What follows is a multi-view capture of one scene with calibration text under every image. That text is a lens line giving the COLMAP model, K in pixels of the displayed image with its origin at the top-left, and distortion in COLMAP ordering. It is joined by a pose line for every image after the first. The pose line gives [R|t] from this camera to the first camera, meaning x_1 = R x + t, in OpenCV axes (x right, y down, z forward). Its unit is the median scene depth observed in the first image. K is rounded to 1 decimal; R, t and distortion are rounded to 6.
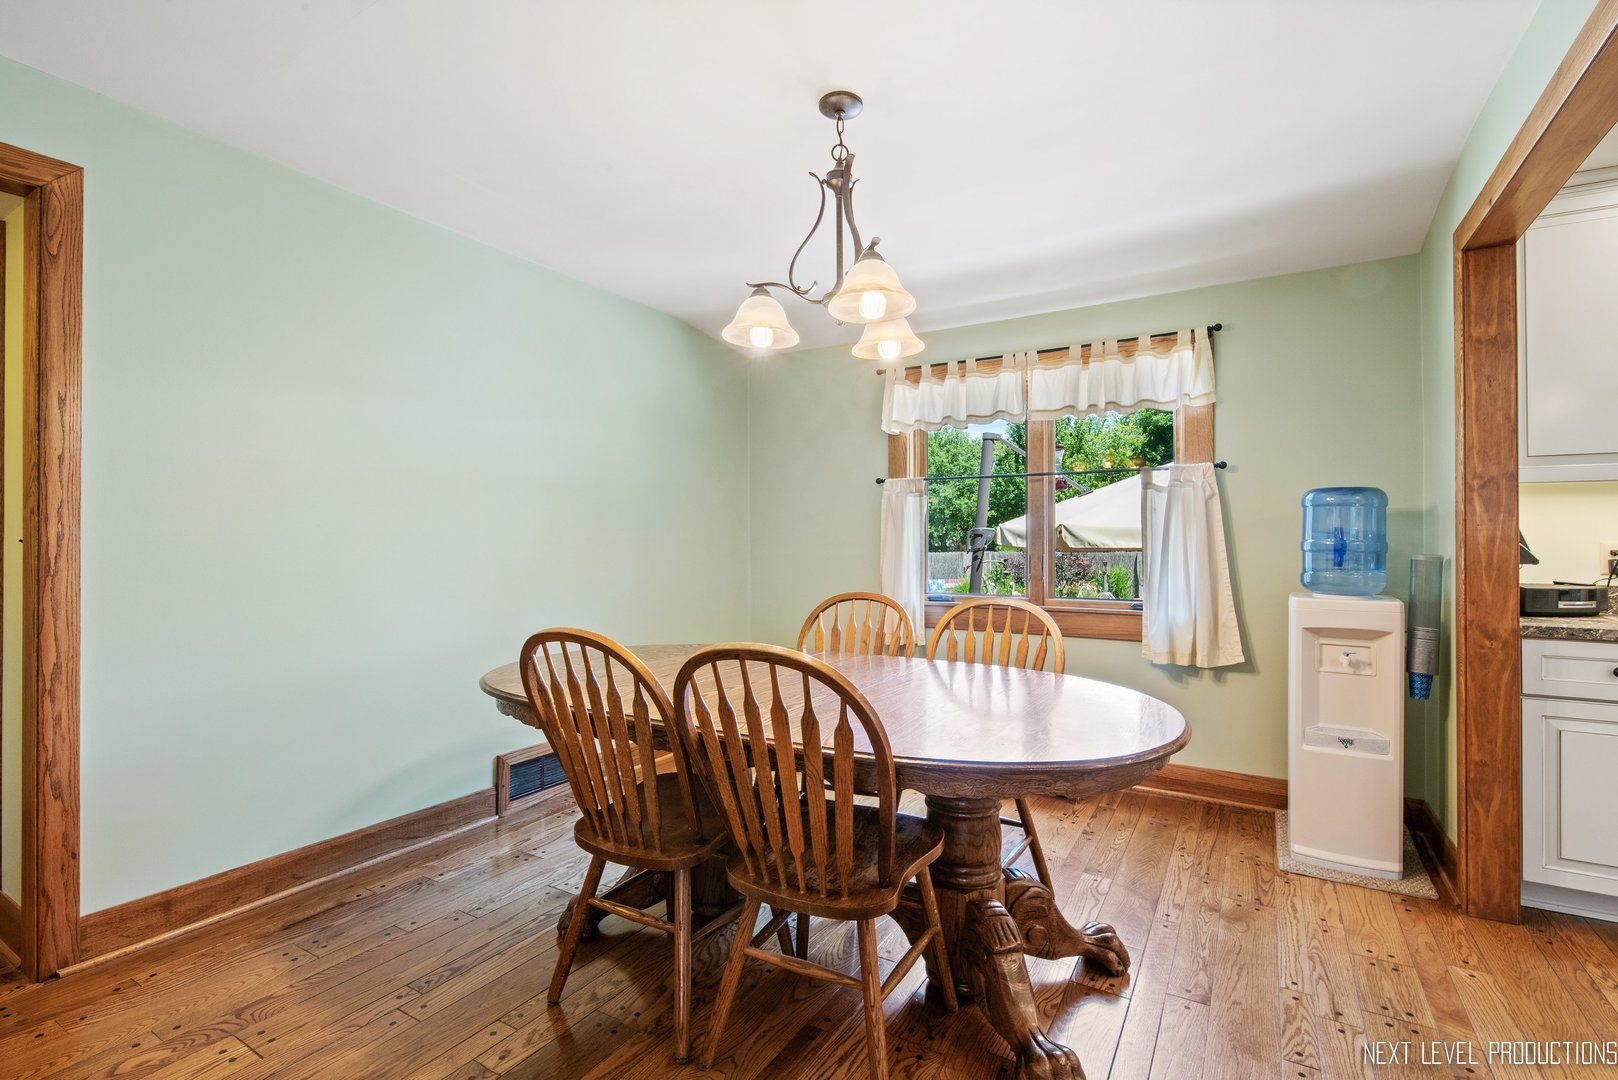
lens RADIAL K [[728.7, 0, 816.4], [0, 728.7, 560.3], [0, 0, 1]] dist [-0.002789, -0.000246]
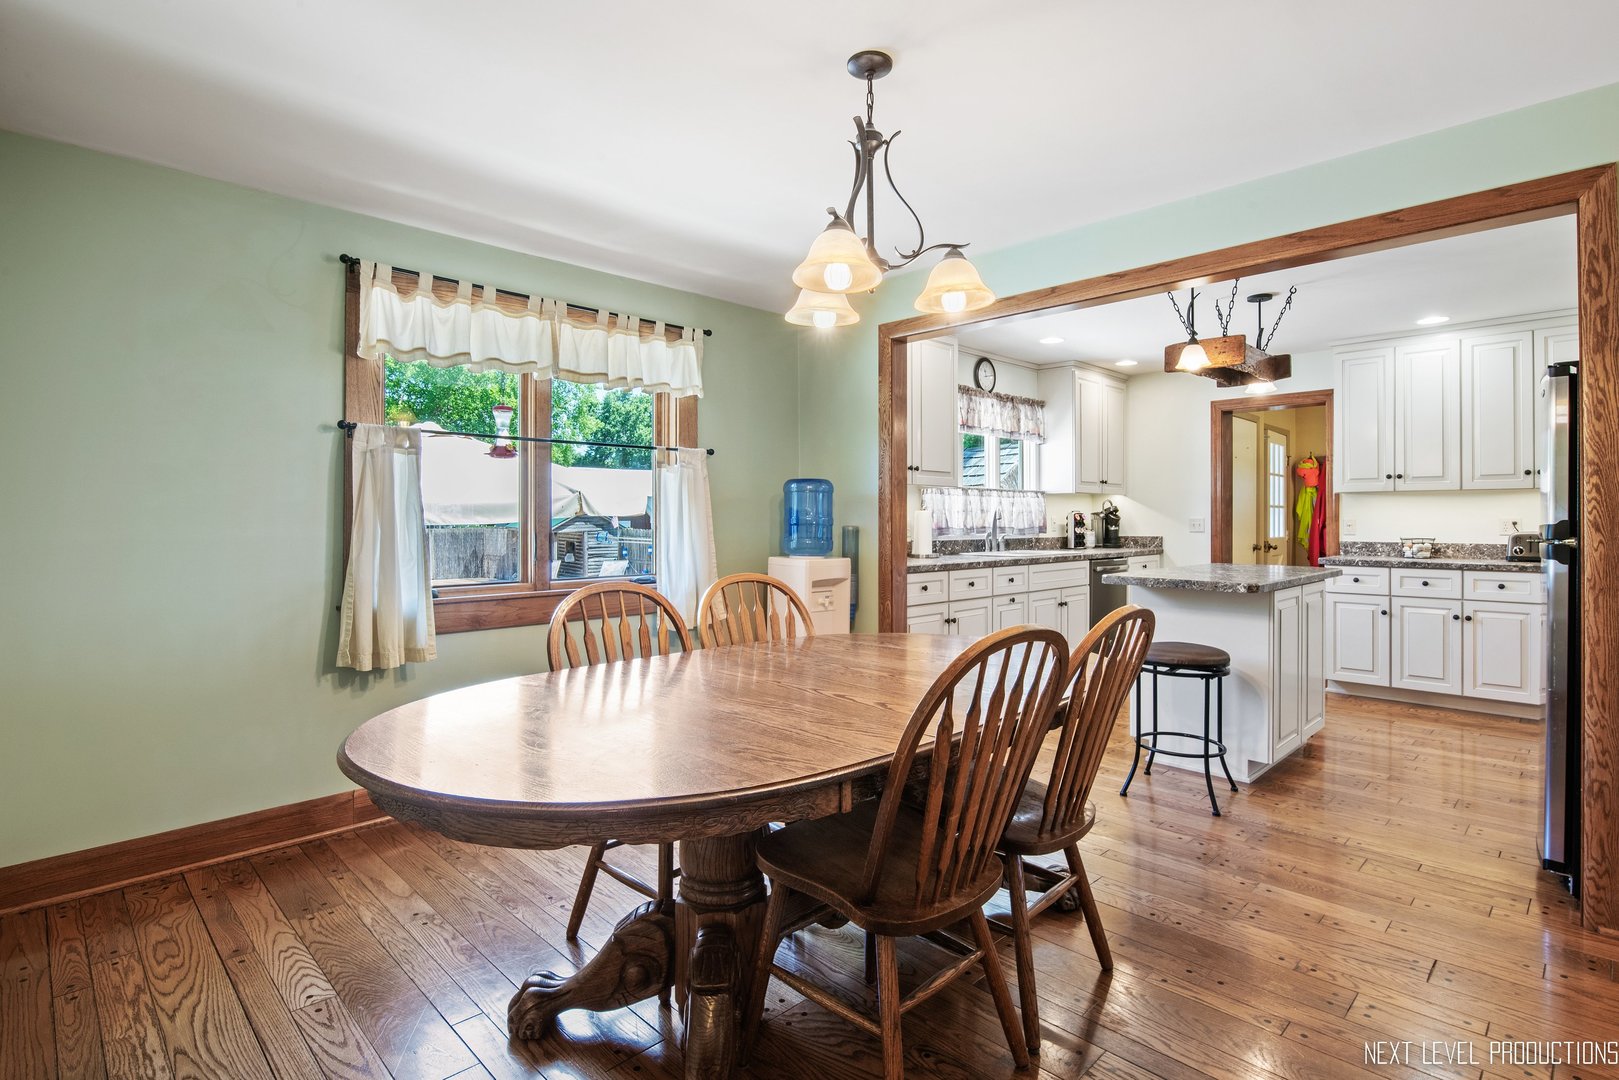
lens RADIAL K [[785.5, 0, 810.4], [0, 785.5, 515.0], [0, 0, 1]] dist [-0.003357, -0.000215]
pose [[0.231584, -0.002488, 0.972812, -0.604801], [0.024624, 0.999691, -0.003305, -0.020993], [-0.972503, 0.024720, 0.231574, 0.536893]]
